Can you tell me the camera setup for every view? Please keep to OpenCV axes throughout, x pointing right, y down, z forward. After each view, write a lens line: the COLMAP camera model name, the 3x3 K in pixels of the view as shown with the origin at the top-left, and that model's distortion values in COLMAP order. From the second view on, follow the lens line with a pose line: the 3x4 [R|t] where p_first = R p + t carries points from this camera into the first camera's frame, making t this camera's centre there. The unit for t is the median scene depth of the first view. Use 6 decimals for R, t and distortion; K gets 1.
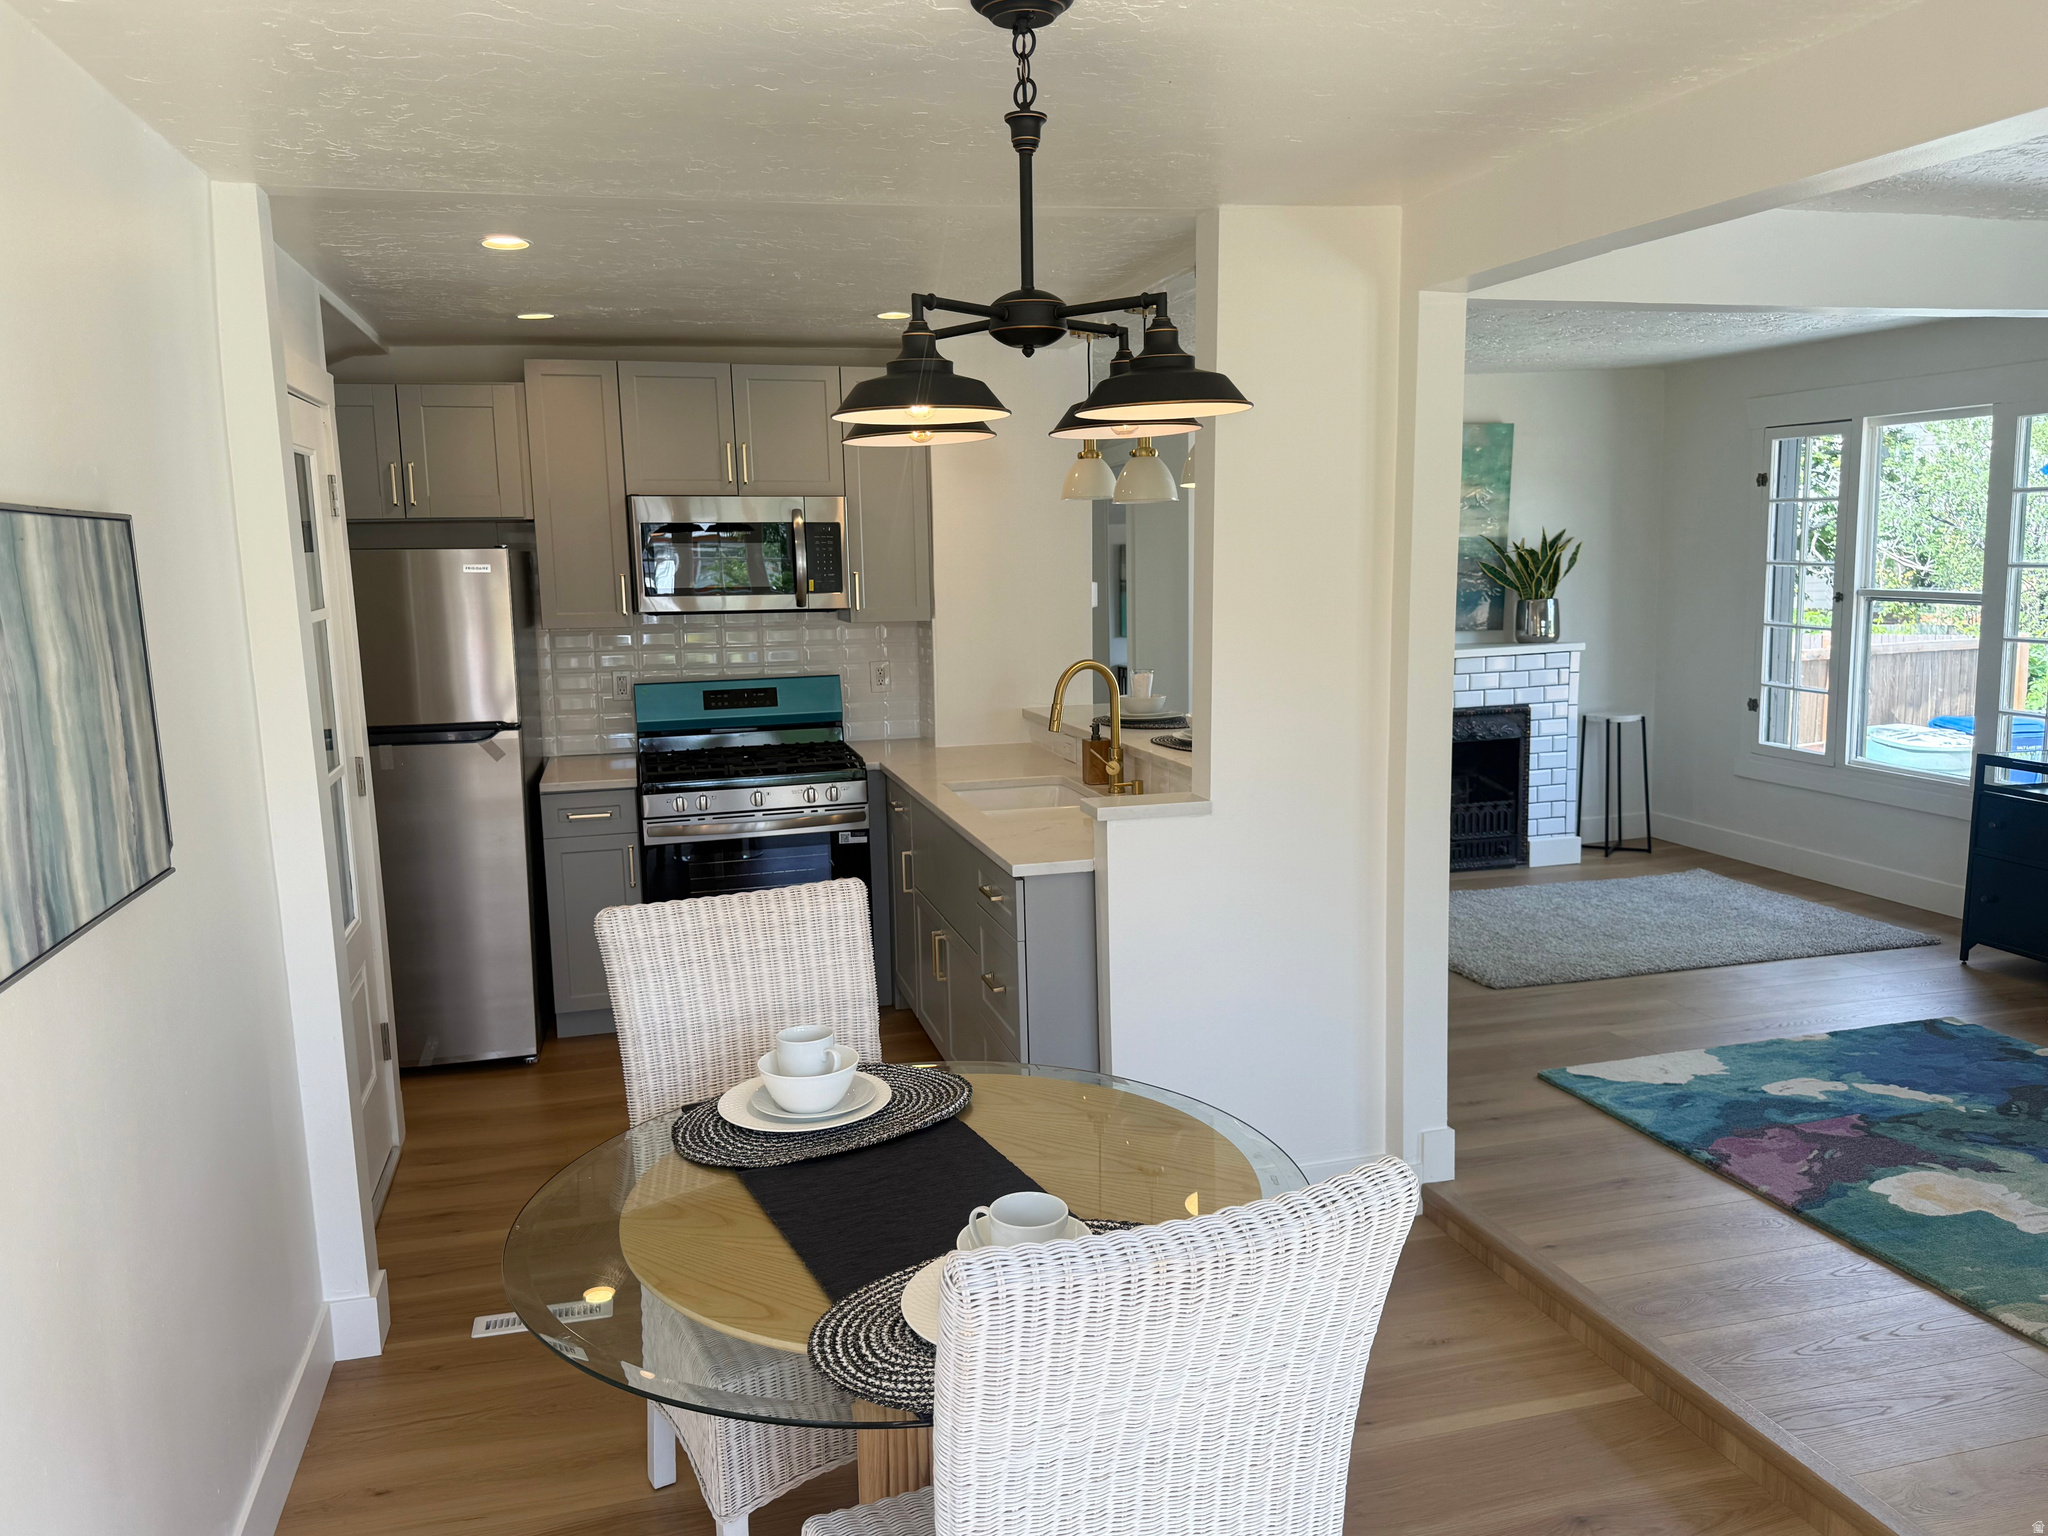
lens RADIAL K [[1496.6, 0, 1023.7], [0, 1496.6, 773.0], [0, 0, 1]] dist [0.113059, -0.187396]
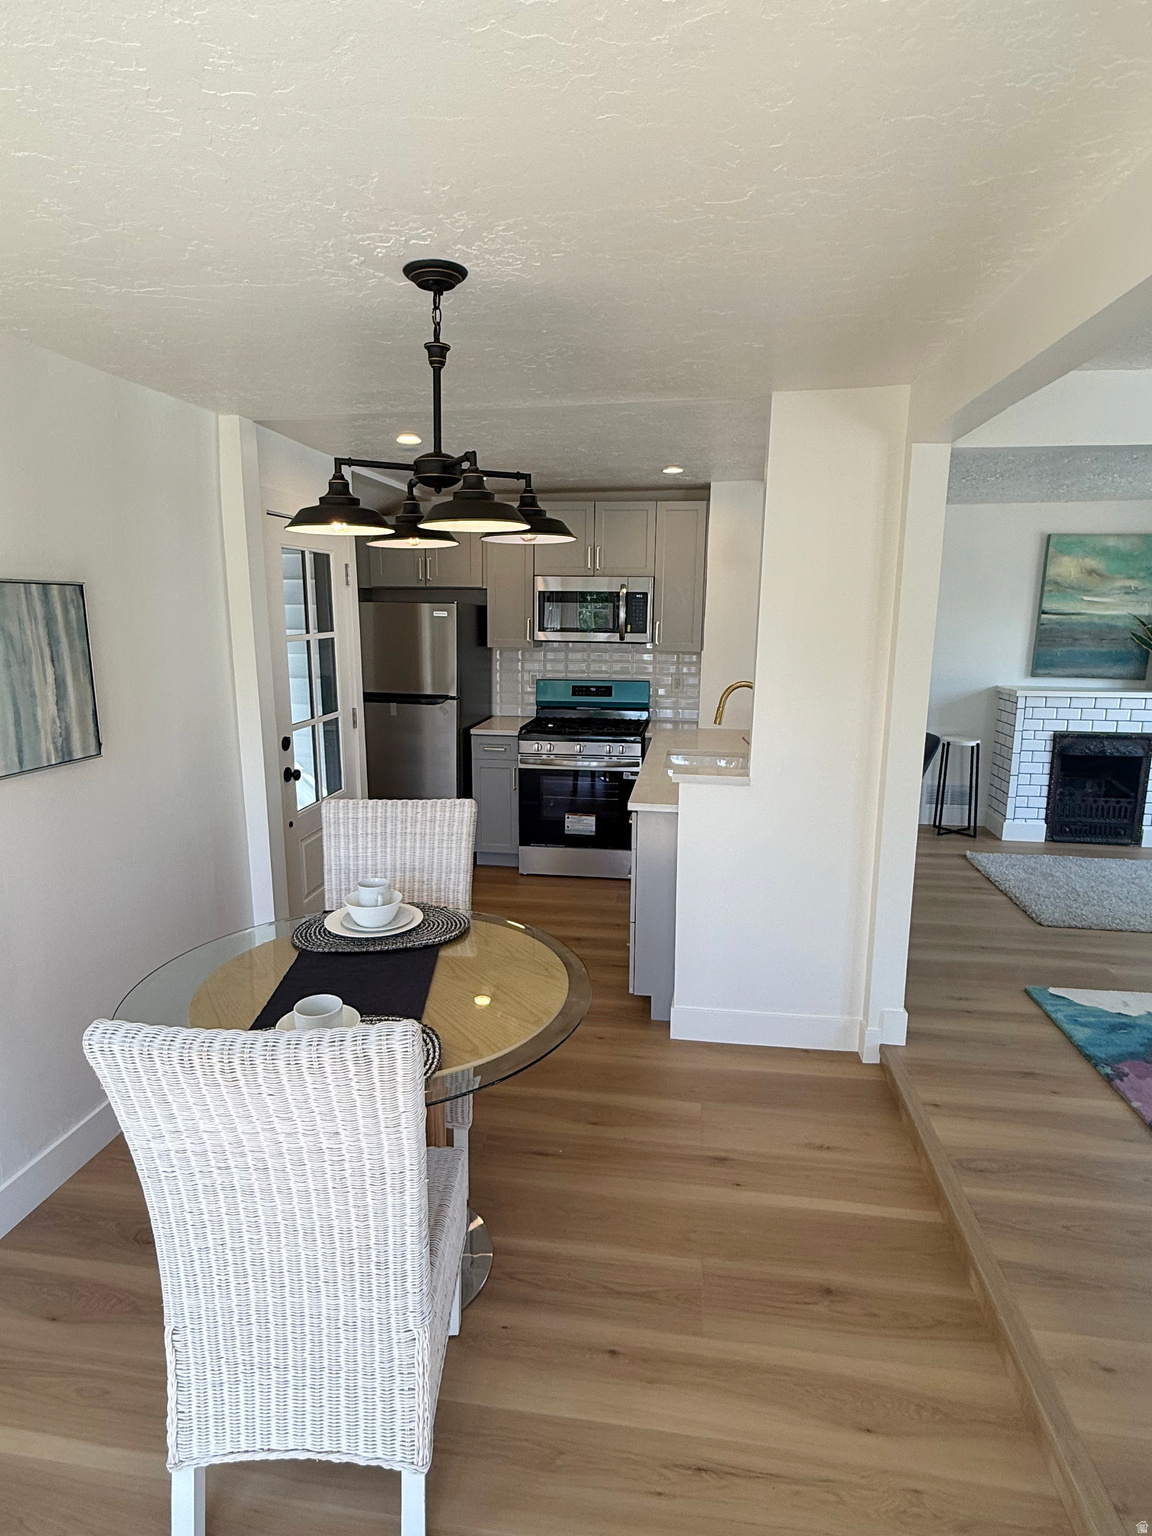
lens RADIAL K [[840.9, 0, 571.3], [0, 840.9, 765.0], [0, 0, 1]] dist [-0.002275, 0.000350]
pose [[0.916582, 0.102590, -0.386462, 0.204391], [-0.087286, 0.994551, 0.056996, -0.019490], [0.390204, -0.018509, 0.920542, 0.085144]]
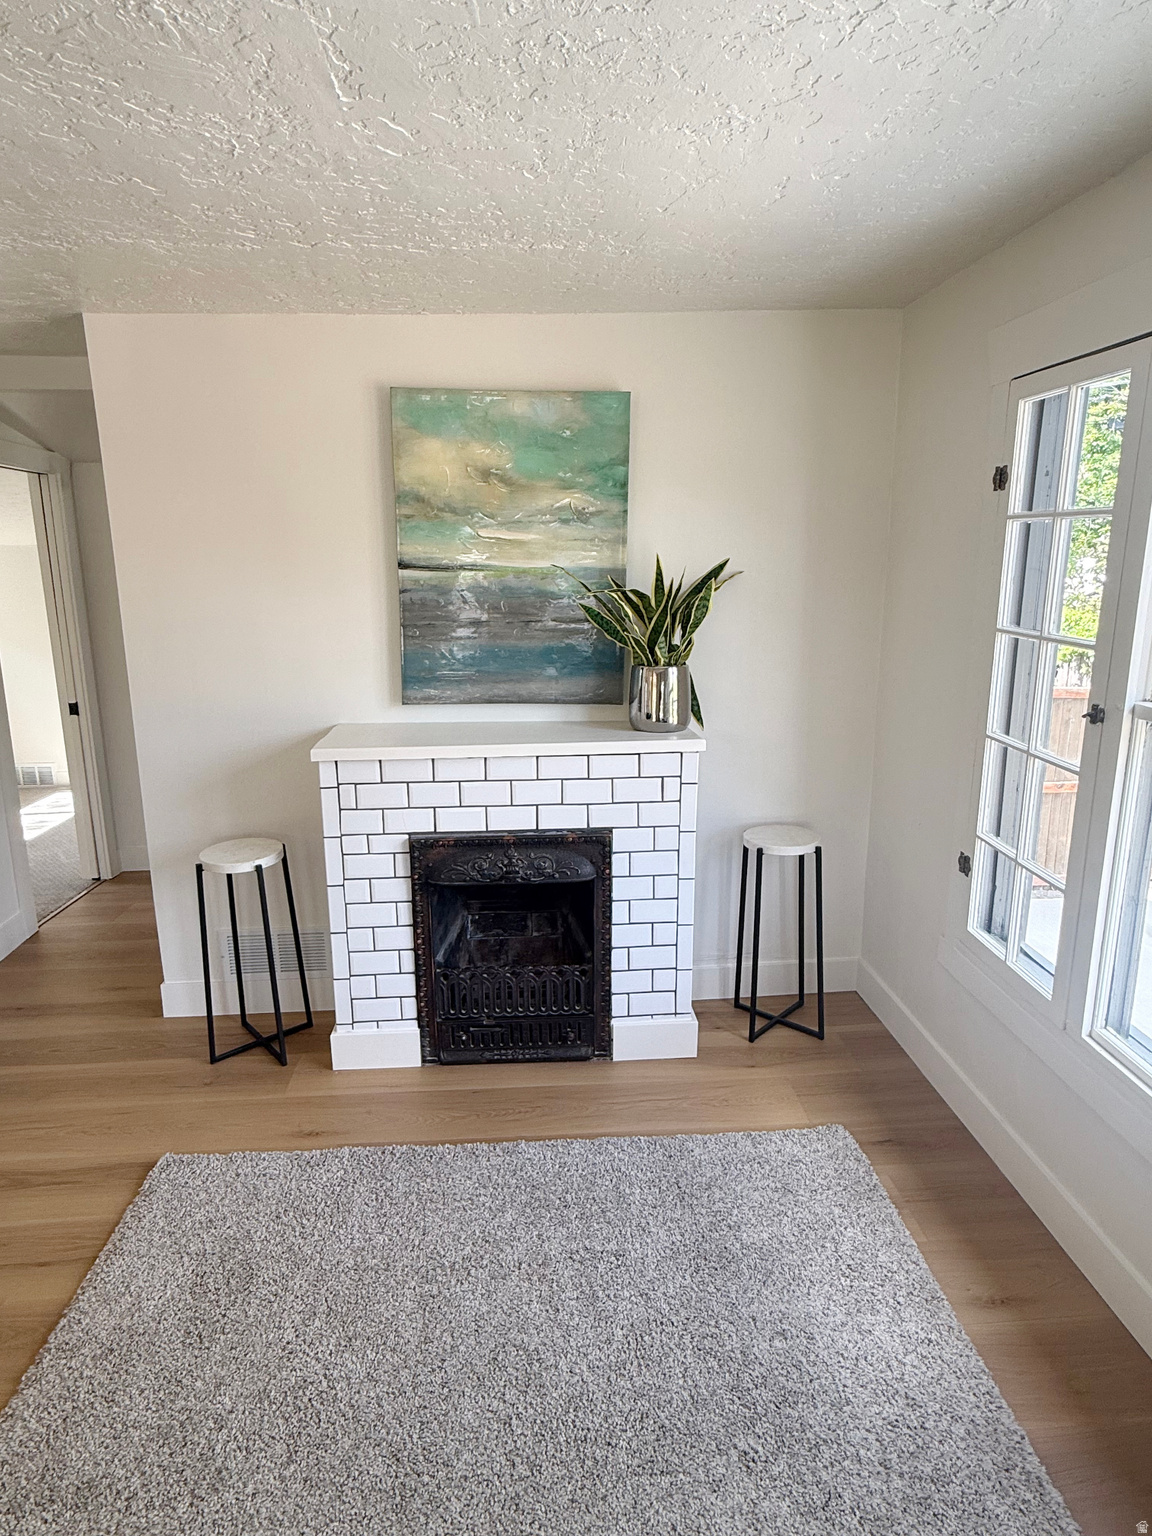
lens RADIAL K [[881.1, 0, 574.7], [0, 881.1, 764.0], [0, 0, 1]] dist [-0.001167, 0.000857]
pose [[0.980308, 0.065469, -0.186304, 0.562733], [-0.049761, 0.994896, 0.087779, -0.154067], [0.191100, -0.076780, 0.978563, 0.909846]]
